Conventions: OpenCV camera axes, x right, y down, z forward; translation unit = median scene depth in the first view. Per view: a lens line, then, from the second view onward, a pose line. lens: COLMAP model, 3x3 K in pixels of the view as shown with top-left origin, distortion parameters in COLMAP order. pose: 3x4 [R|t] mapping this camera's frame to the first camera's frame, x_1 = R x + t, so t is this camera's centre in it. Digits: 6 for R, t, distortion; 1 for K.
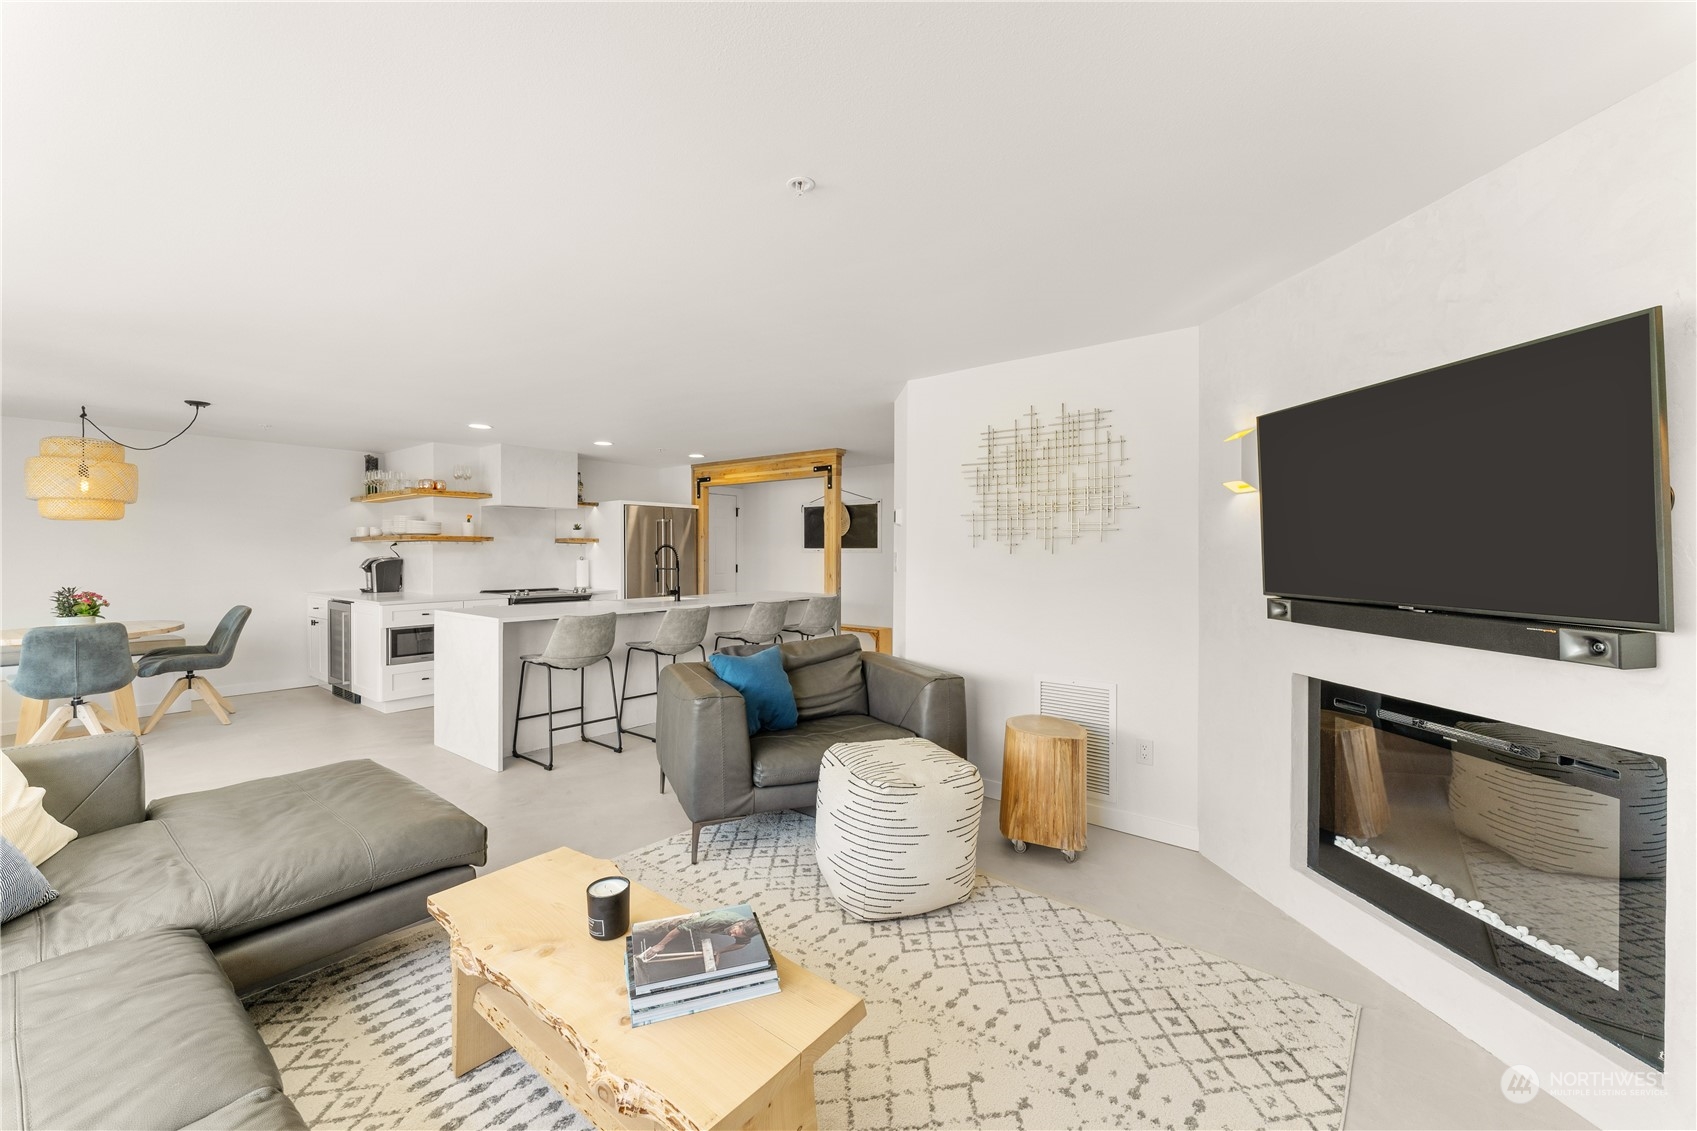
lens RADIAL K [[688.3, 0, 847.0], [0, 688.3, 556.1], [0, 0, 1]] dist [0.000976, 0.000247]
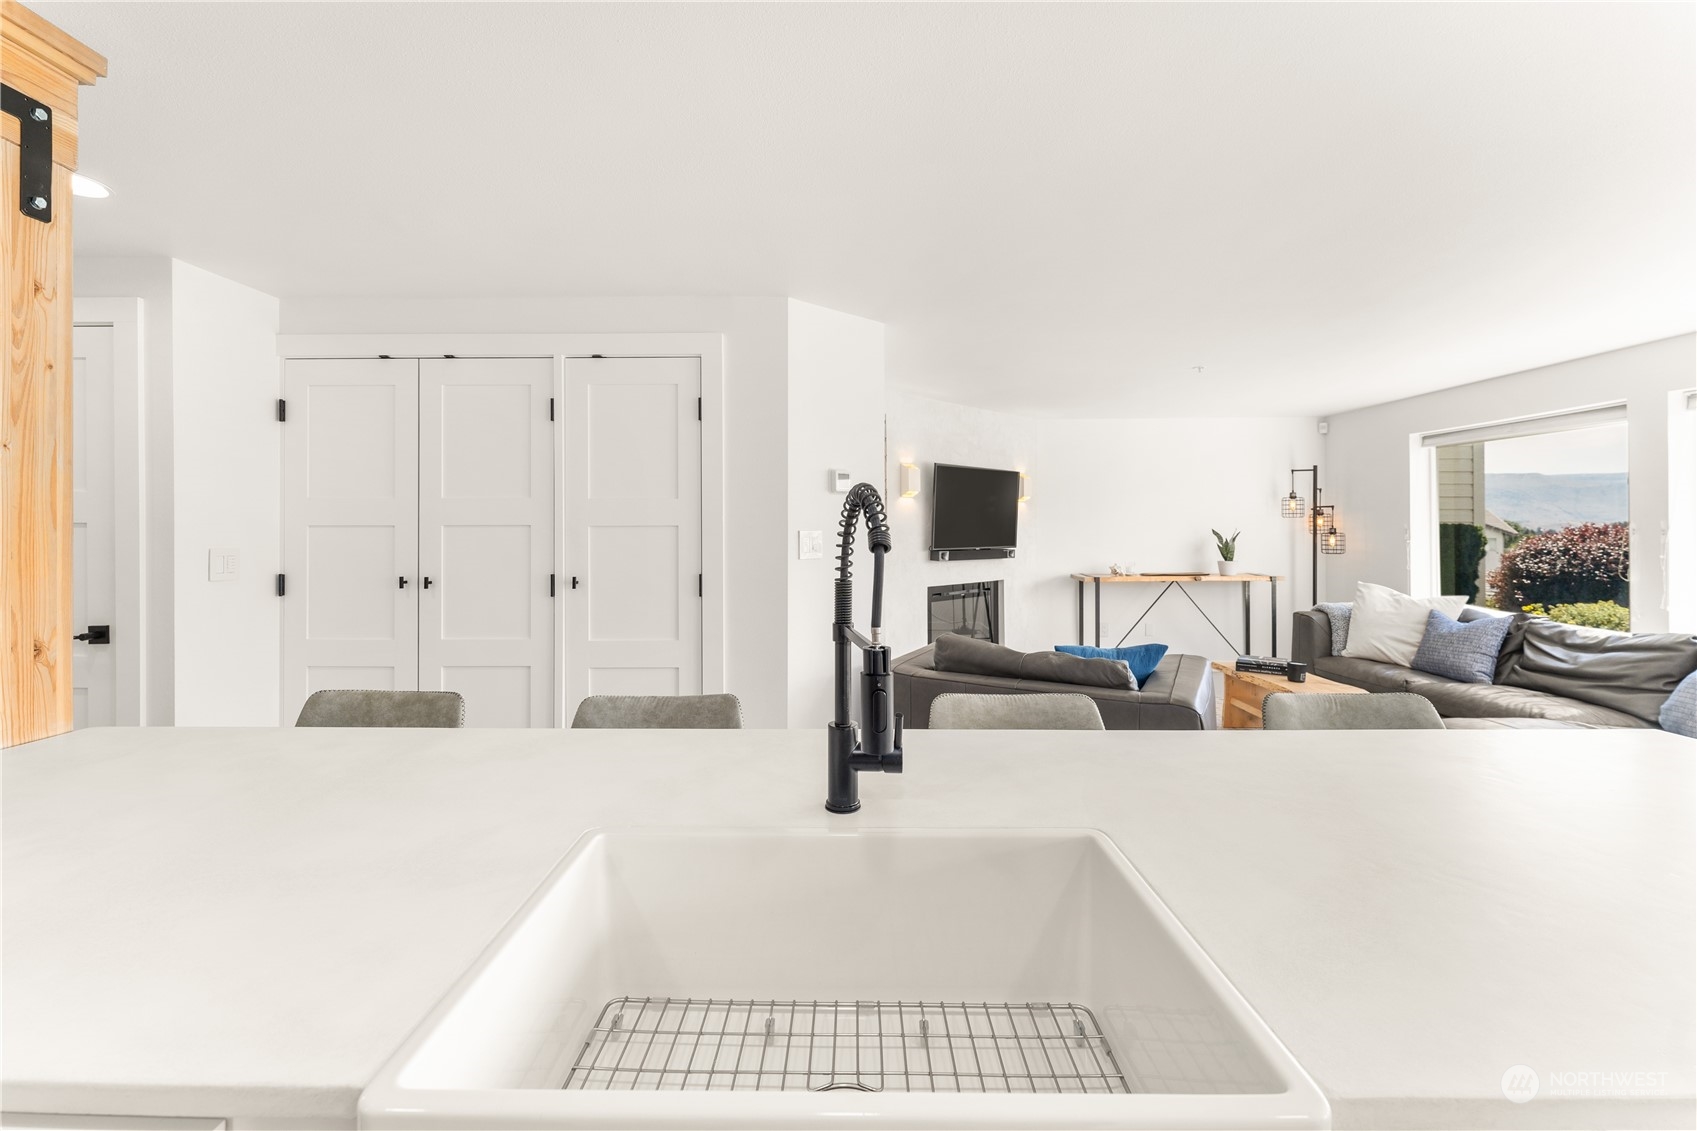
lens RADIAL K [[688.3, 0, 839.8], [0, 688.3, 524.4], [0, 0, 1]] dist [0.000976, 0.000247]
pose [[-0.601296, 0.004348, 0.799015, -0.344786], [0.004439, 0.999988, -0.002101, -0.006699], [-0.799014, 0.002284, -0.601308, 0.980579]]
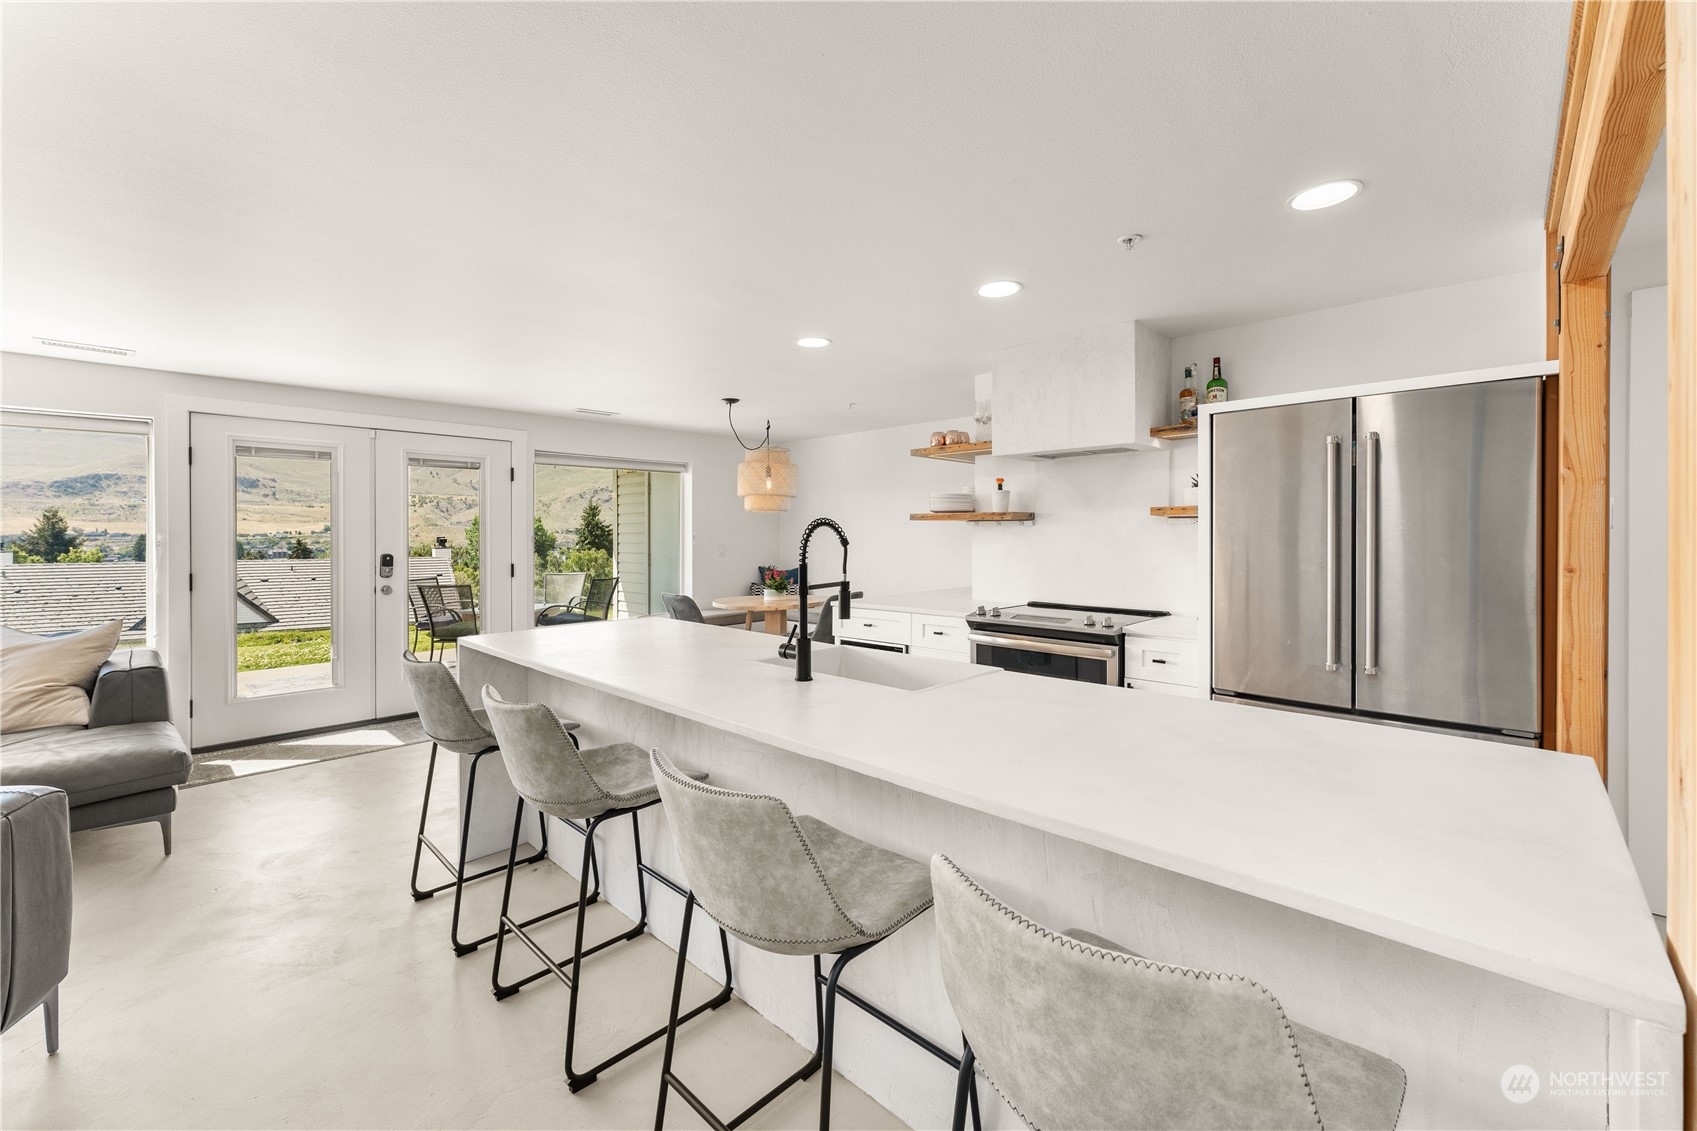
lens RADIAL K [[688.3, 0, 839.8], [0, 688.3, 543.1], [0, 0, 1]] dist [0.000976, 0.000247]
pose [[-0.090195, 0.010542, -0.995868, 0.091270], [-0.002840, 0.999937, 0.010842, -0.007408], [0.995920, 0.003806, -0.090159, 0.931782]]
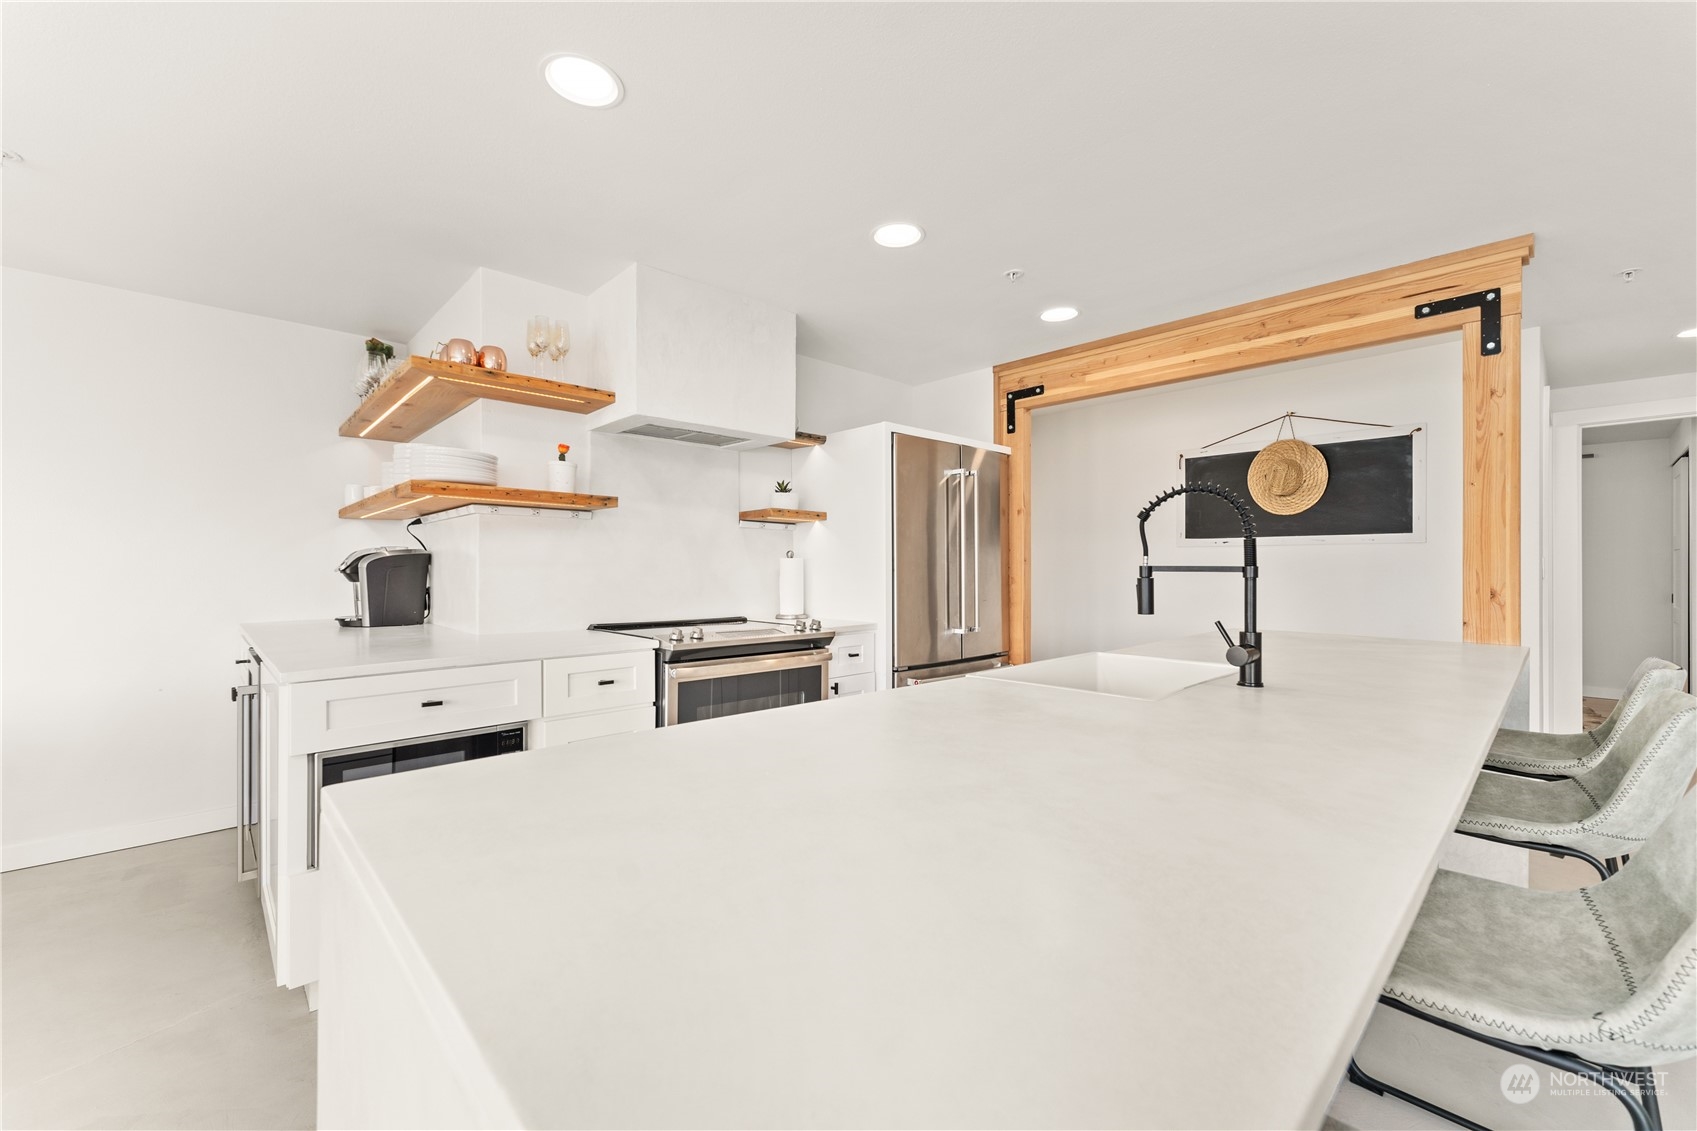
lens RADIAL K [[688.3, 0, 844.6], [0, 688.3, 564.3], [0, 0, 1]] dist [0.000976, 0.000247]
pose [[0.990255, -0.001241, -0.139260, -0.328580], [-0.000255, 0.999942, -0.010726, 0.017858], [0.139265, 0.010657, 0.990198, 0.623665]]
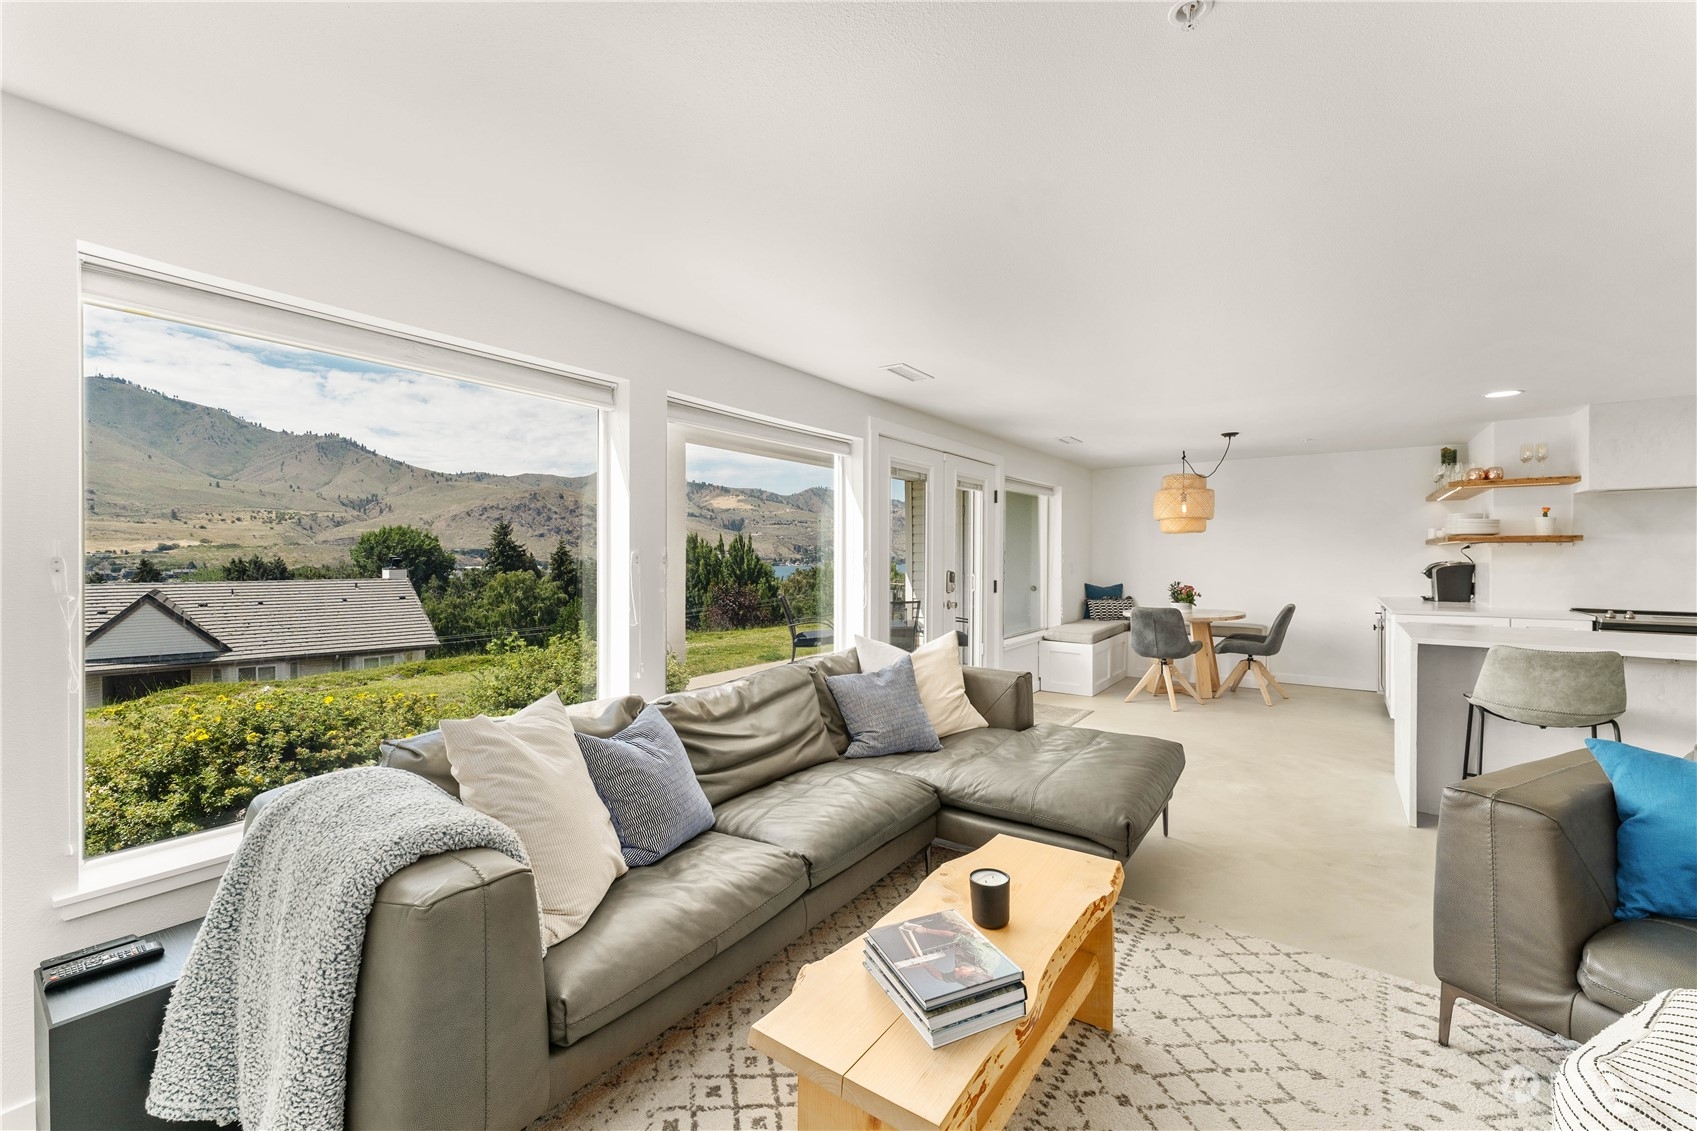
lens RADIAL K [[688.3, 0, 845.4], [0, 688.3, 560.7], [0, 0, 1]] dist [0.000976, 0.000247]
pose [[0.055540, 0.006407, -0.998436, 0.176036], [-0.003993, 0.999973, 0.006195, -0.002250], [0.998448, 0.003643, 0.055564, 0.185110]]
